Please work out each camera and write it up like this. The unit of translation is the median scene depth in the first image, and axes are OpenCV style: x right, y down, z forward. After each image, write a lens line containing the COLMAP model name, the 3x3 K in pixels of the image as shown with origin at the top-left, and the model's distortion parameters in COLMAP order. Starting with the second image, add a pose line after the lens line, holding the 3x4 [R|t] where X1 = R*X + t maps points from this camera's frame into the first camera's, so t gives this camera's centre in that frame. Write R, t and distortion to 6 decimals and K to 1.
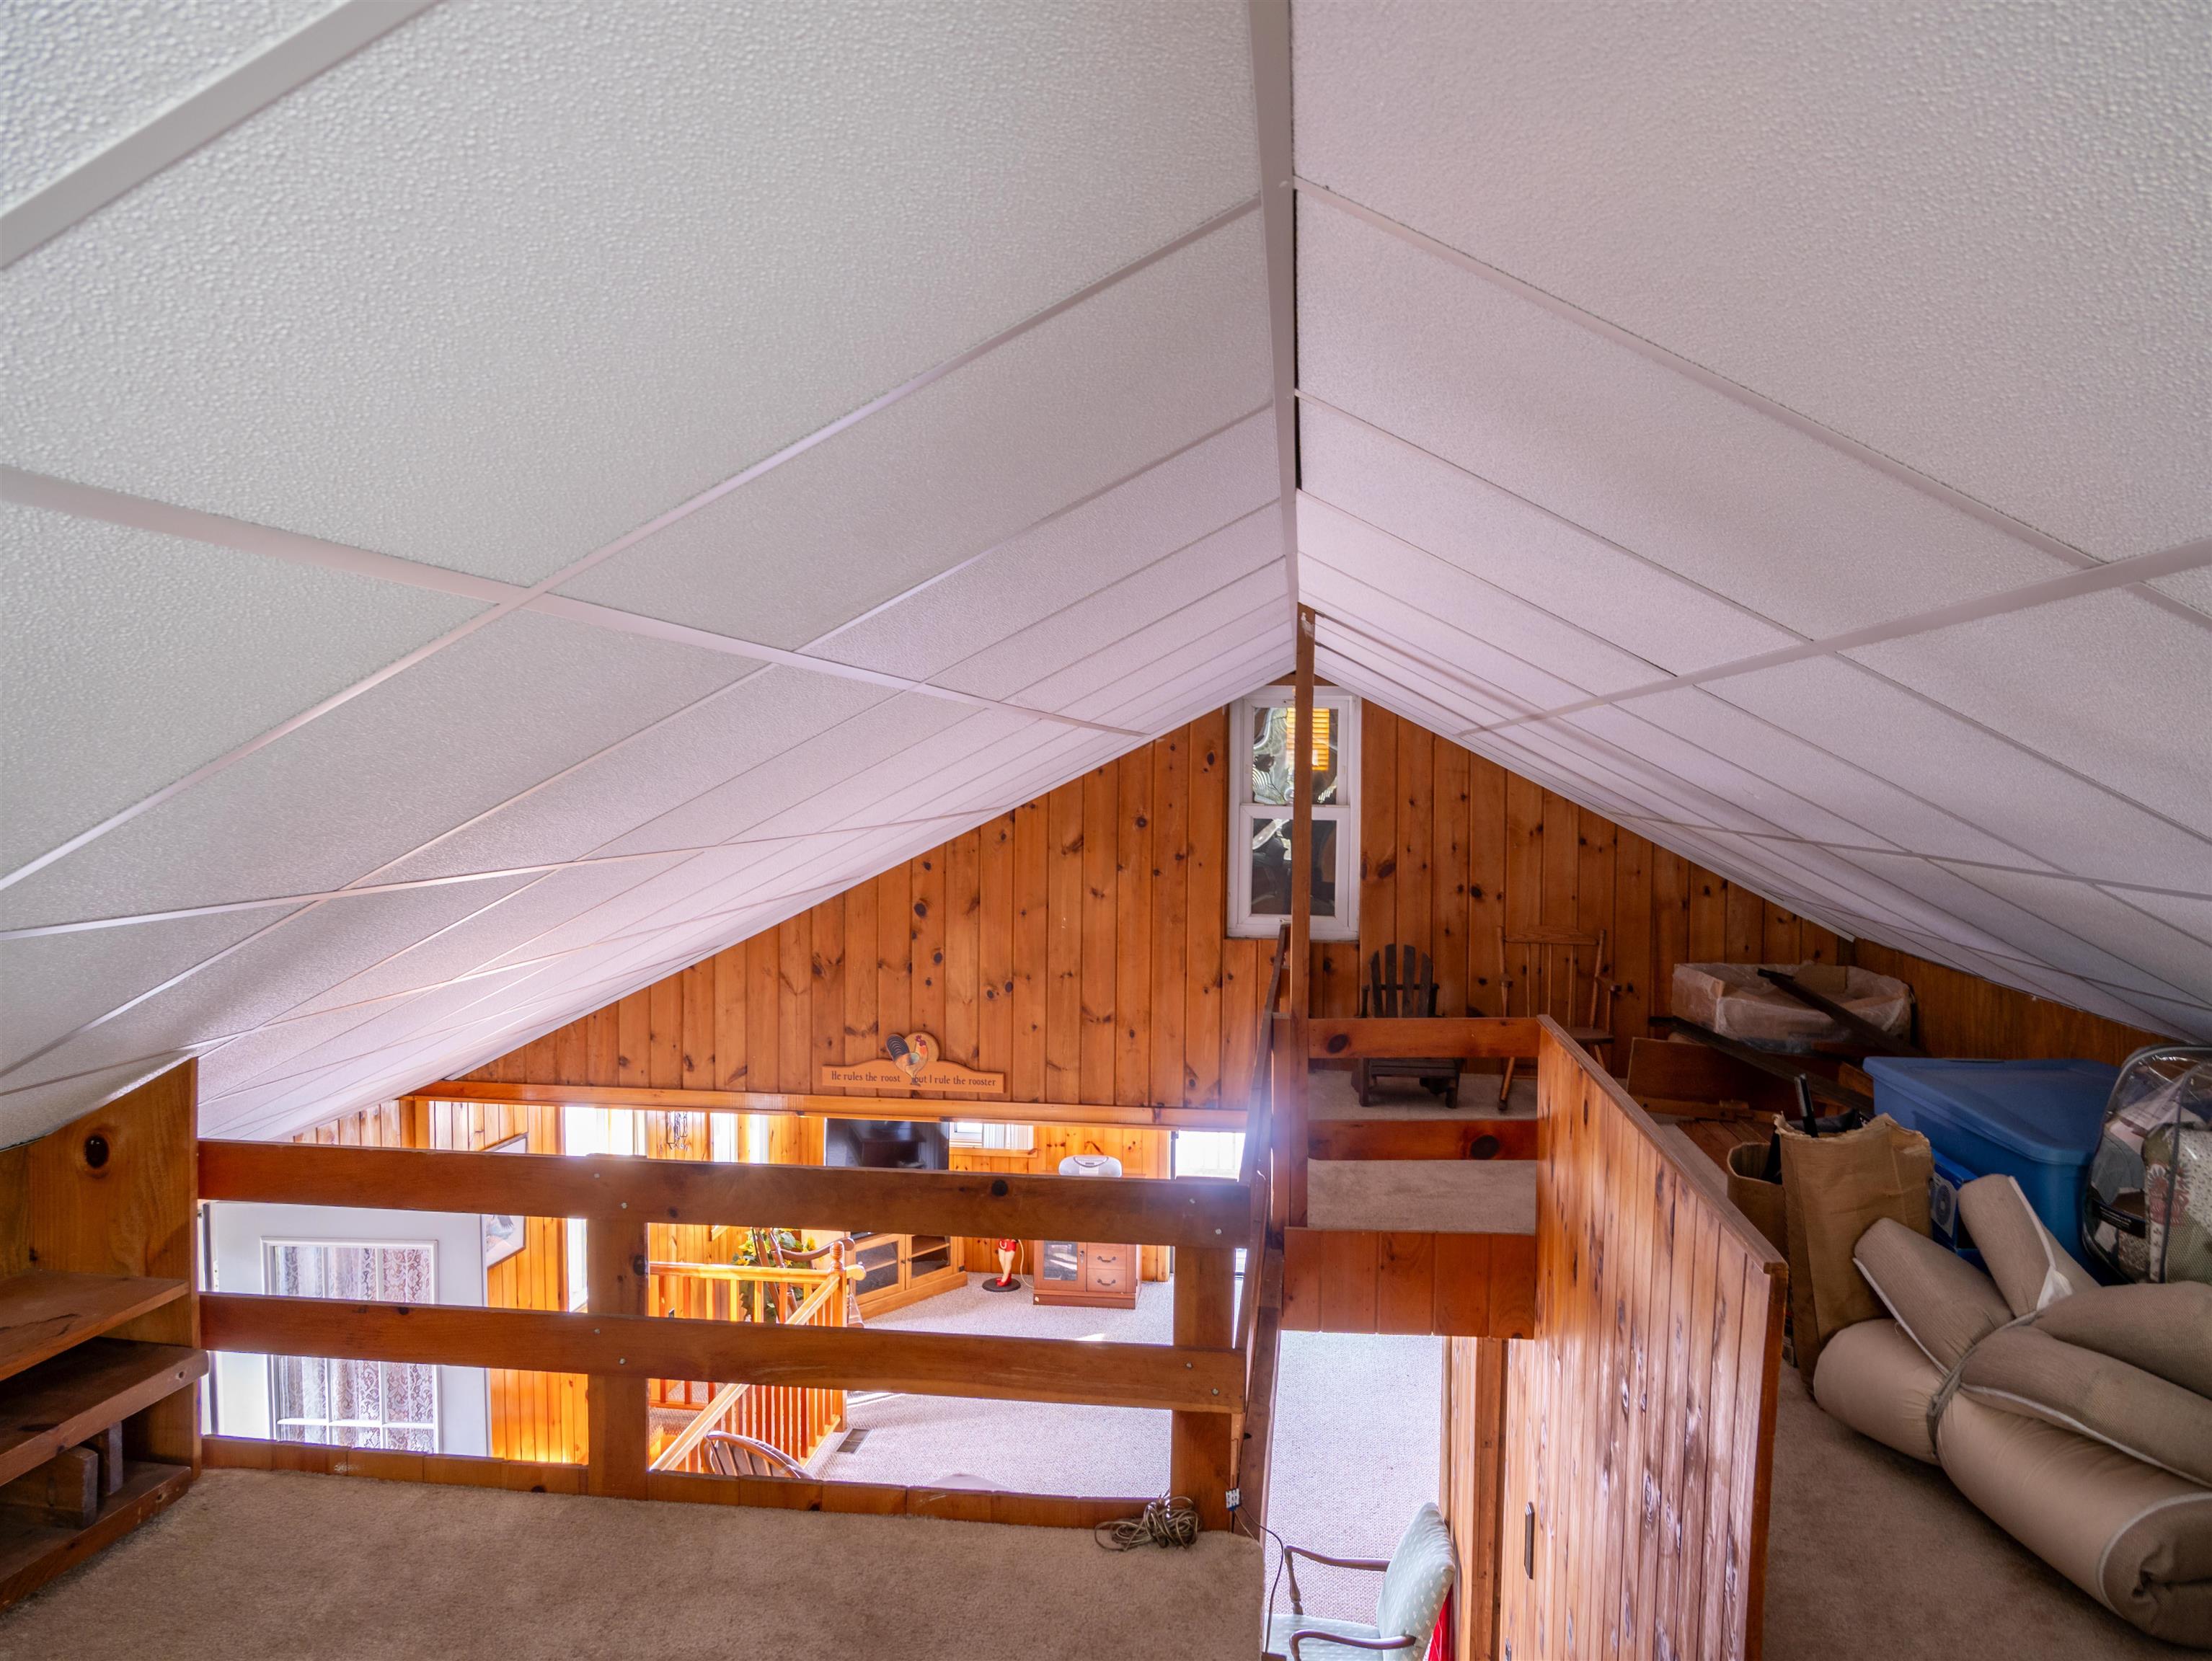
lens RADIAL K [[1598.6, 0, 1105.0], [0, 1598.6, 833.0], [0, 0, 1]] dist [-0.055262, 0.024647]
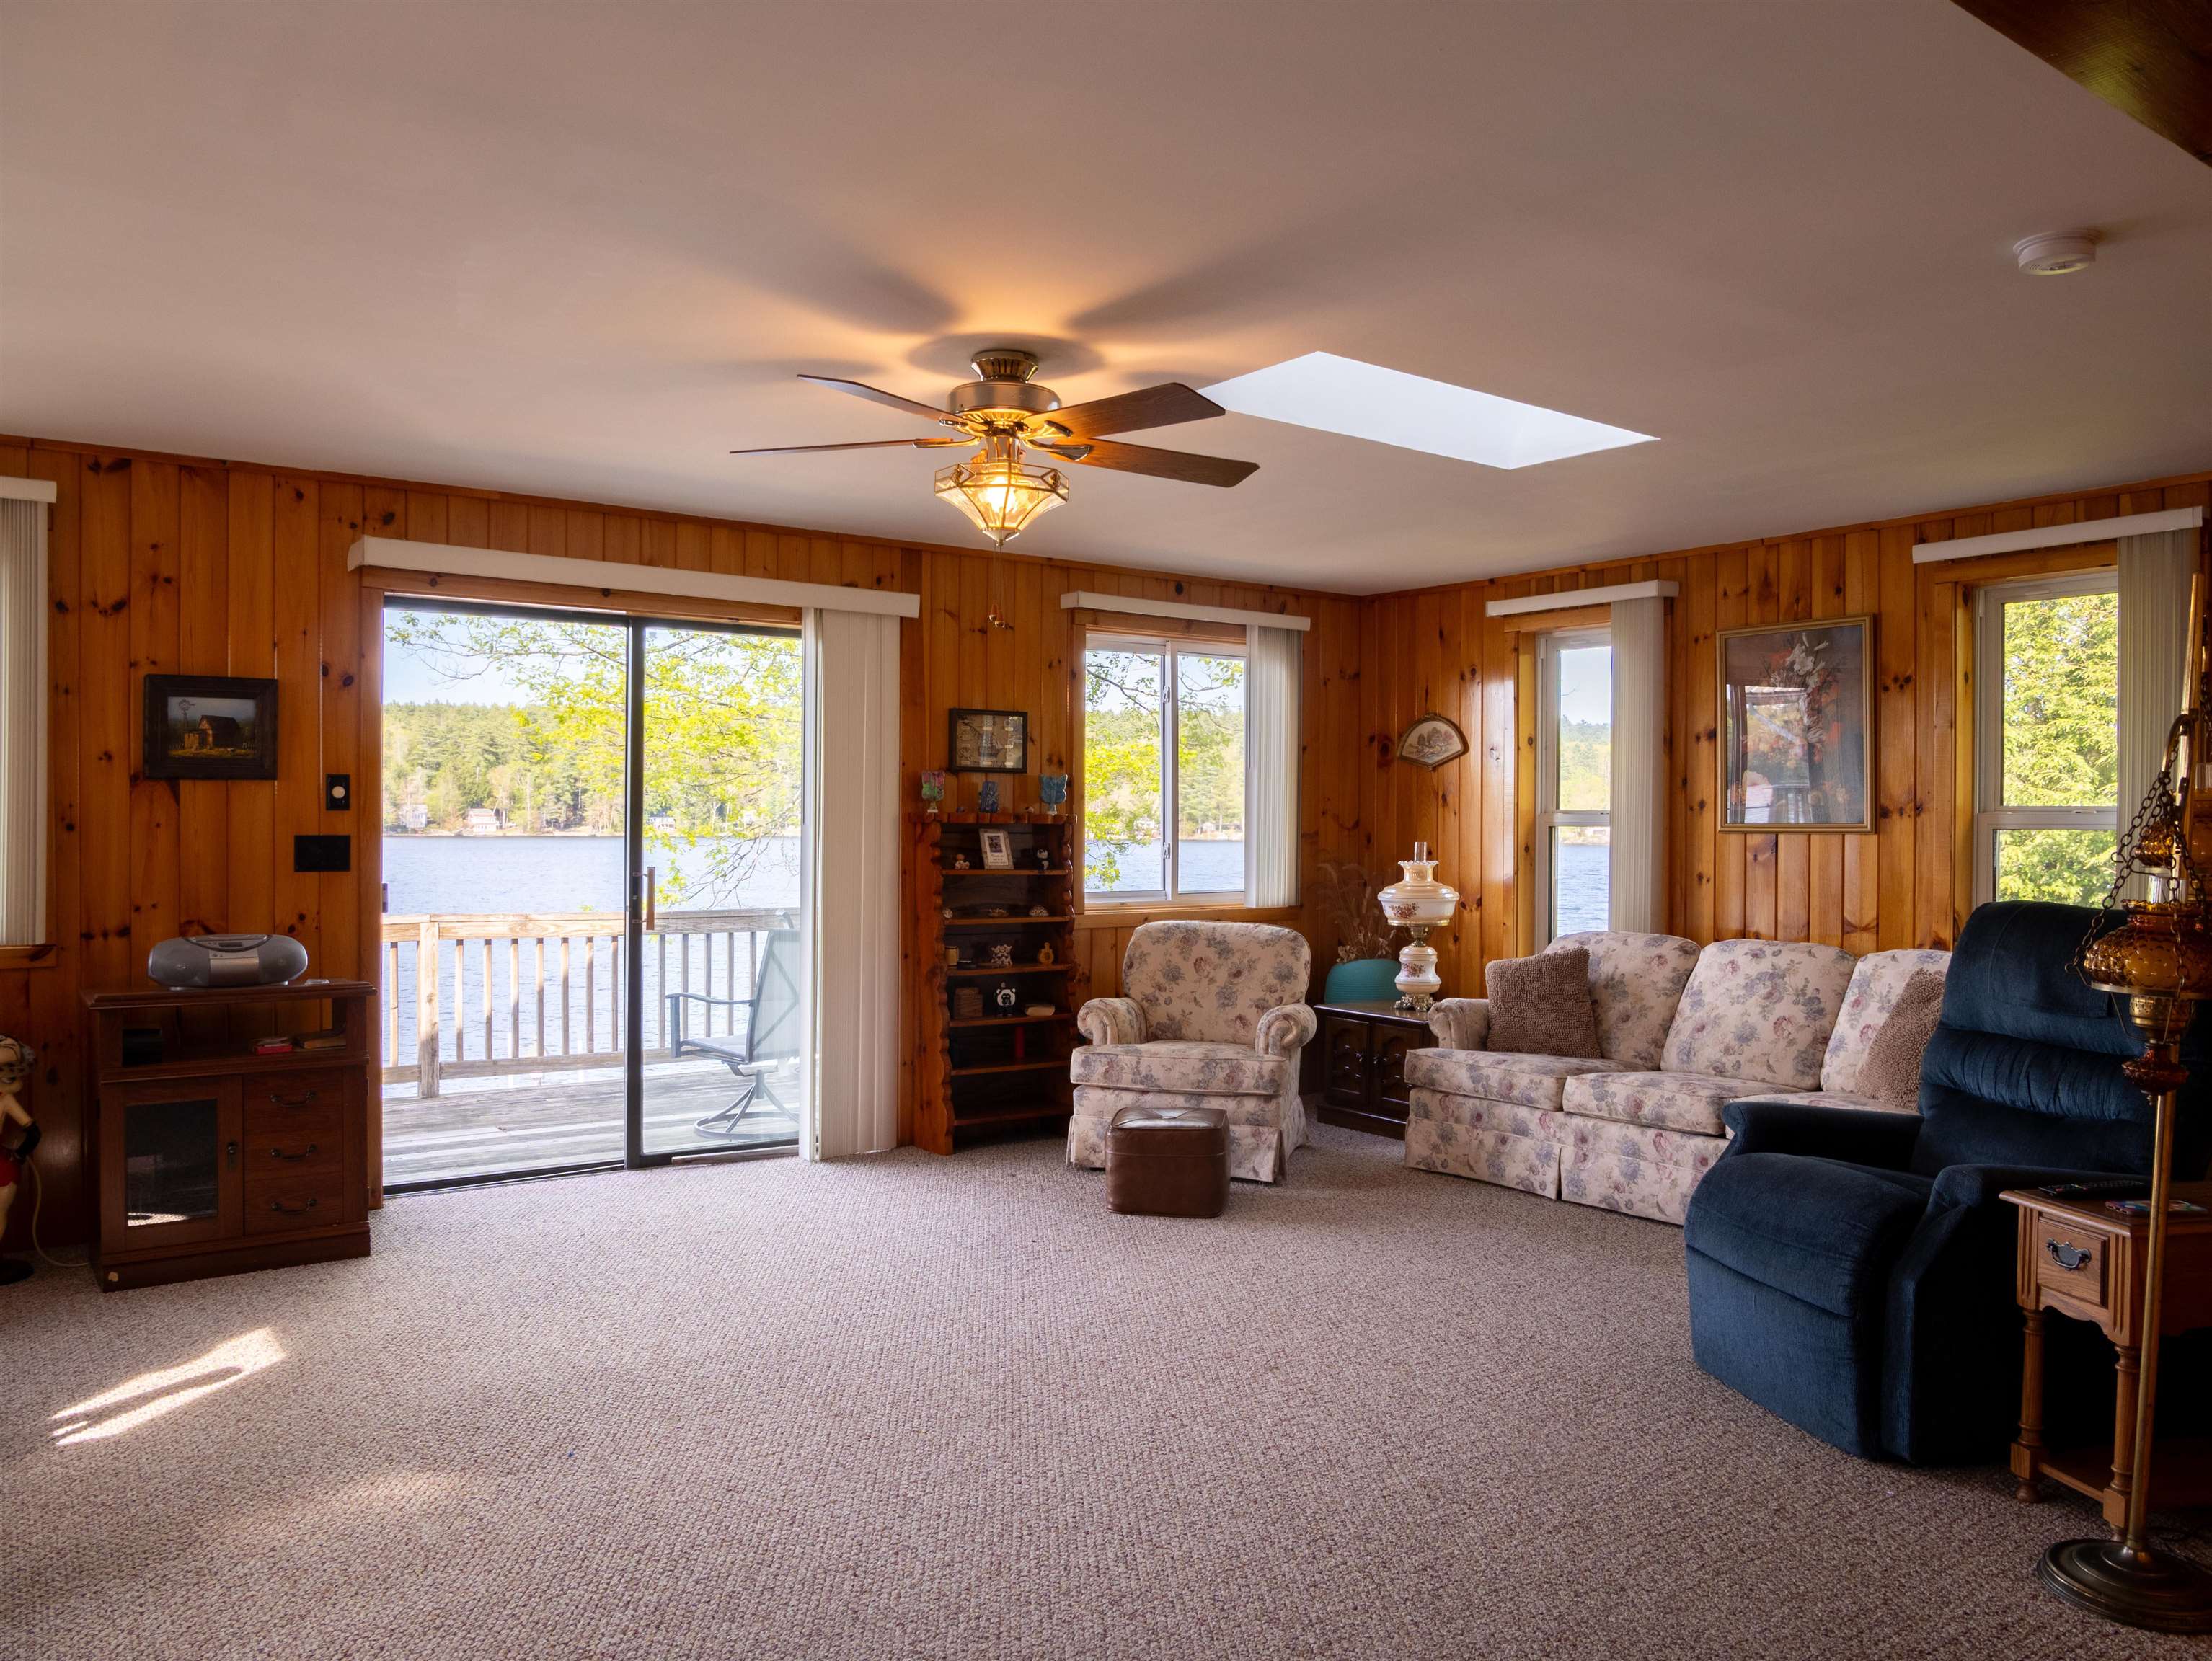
lens RADIAL K [[1598.6, 0, 1099.4], [0, 1598.6, 835.4], [0, 0, 1]] dist [-0.055262, 0.024647]
pose [[0.734594, -0.012540, 0.678391, -0.124121], [0.031472, 0.999383, -0.015606, 0.188499], [-0.677776, 0.032814, 0.734536, 0.515033]]
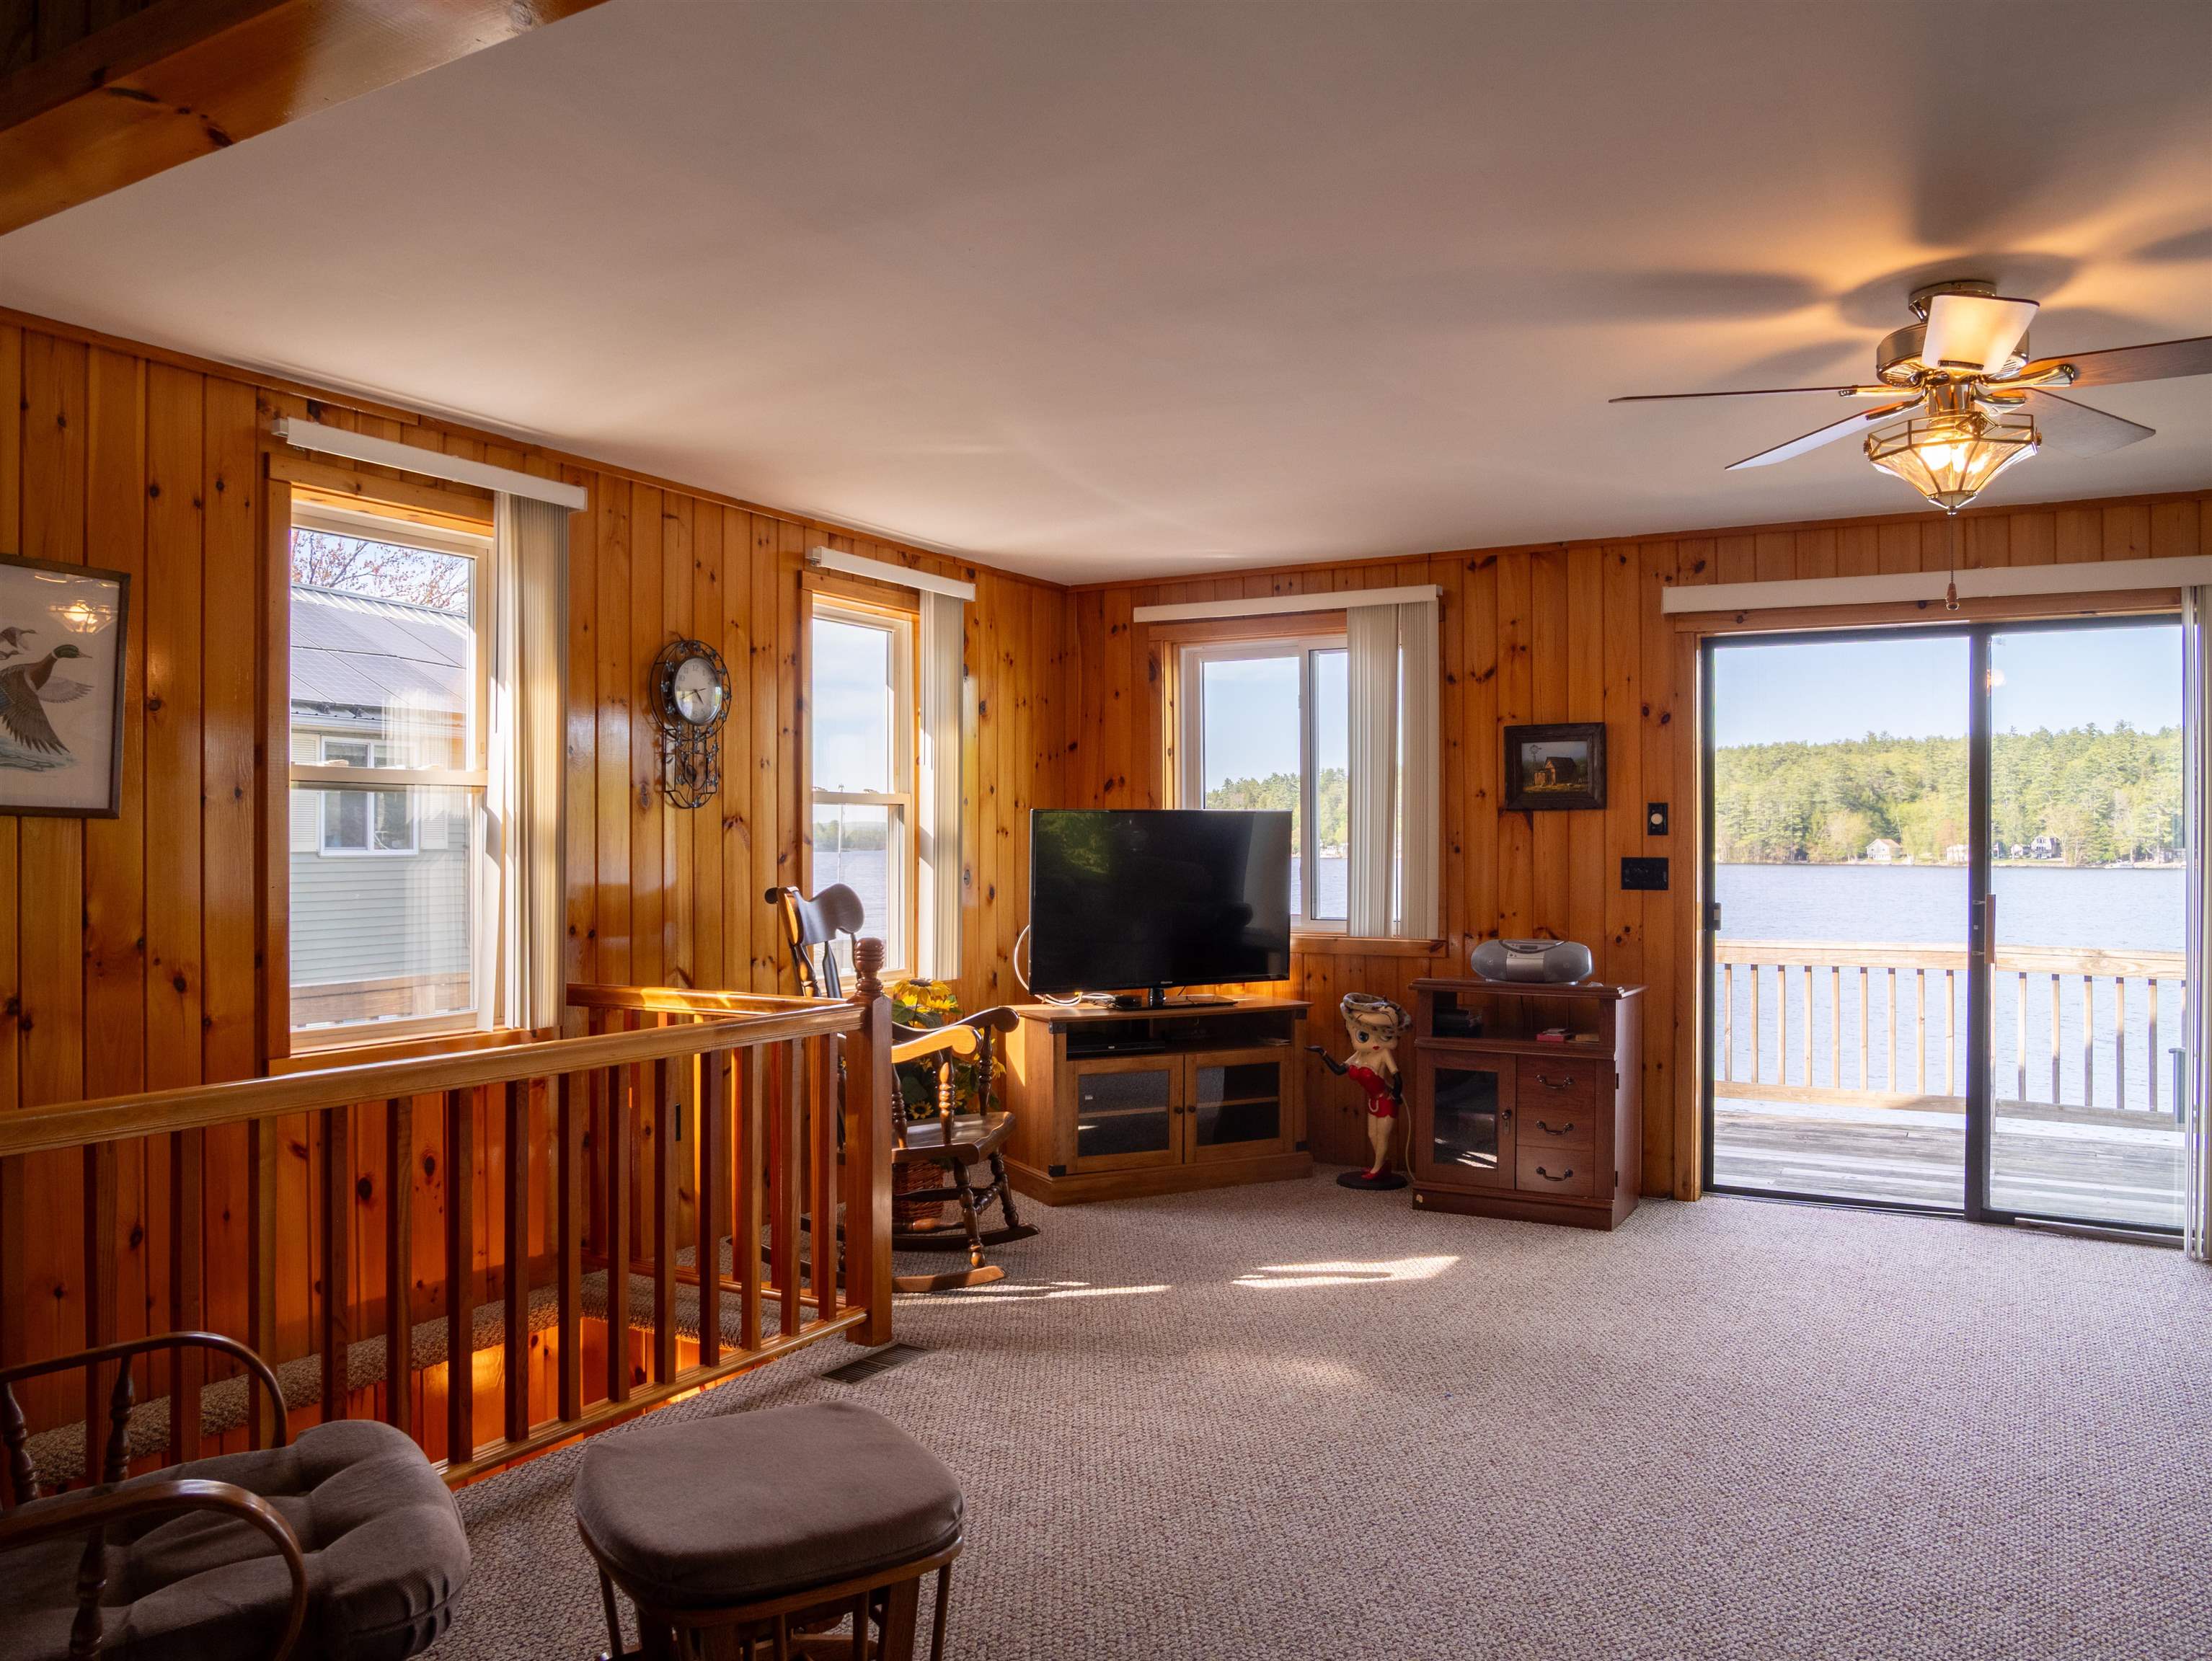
lens RADIAL K [[1598.6, 0, 1112.4], [0, 1598.6, 839.2], [0, 0, 1]] dist [-0.055262, 0.024647]
pose [[0.922659, -0.008085, -0.385532, 0.064609], [-0.010841, 0.998841, -0.046891, 0.194508], [0.385464, 0.047444, 0.921502, 0.458542]]
